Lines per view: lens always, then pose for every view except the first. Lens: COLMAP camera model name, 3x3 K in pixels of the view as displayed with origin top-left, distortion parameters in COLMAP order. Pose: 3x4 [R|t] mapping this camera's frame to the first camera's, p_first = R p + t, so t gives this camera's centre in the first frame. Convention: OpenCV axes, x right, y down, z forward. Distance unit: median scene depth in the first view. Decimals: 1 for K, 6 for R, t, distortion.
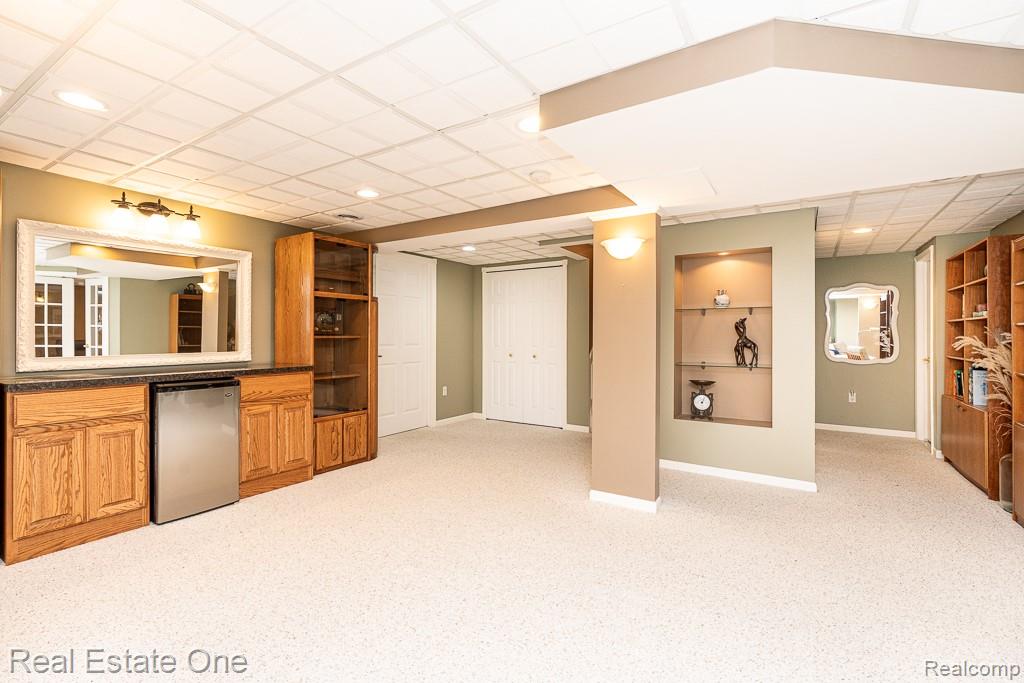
lens RADIAL K [[466.5, 0, 516.2], [0, 466.5, 337.7], [0, 0, 1]] dist [-0.007163, 0.001722]
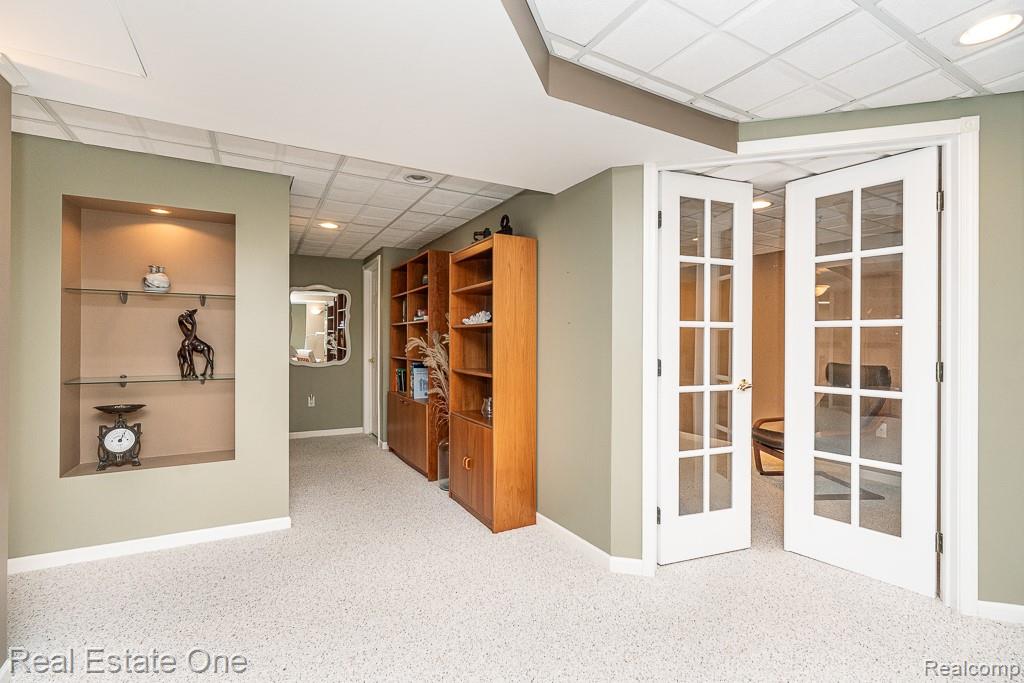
lens RADIAL K [[466.5, 0, 517.0], [0, 466.5, 341.9], [0, 0, 1]] dist [-0.007163, 0.001722]
pose [[0.476990, 0.000185, 0.878909, 0.105149], [0.000829, 0.999999, -0.000660, 0.007030], [-0.878908, 0.001043, 0.476990, 0.234024]]
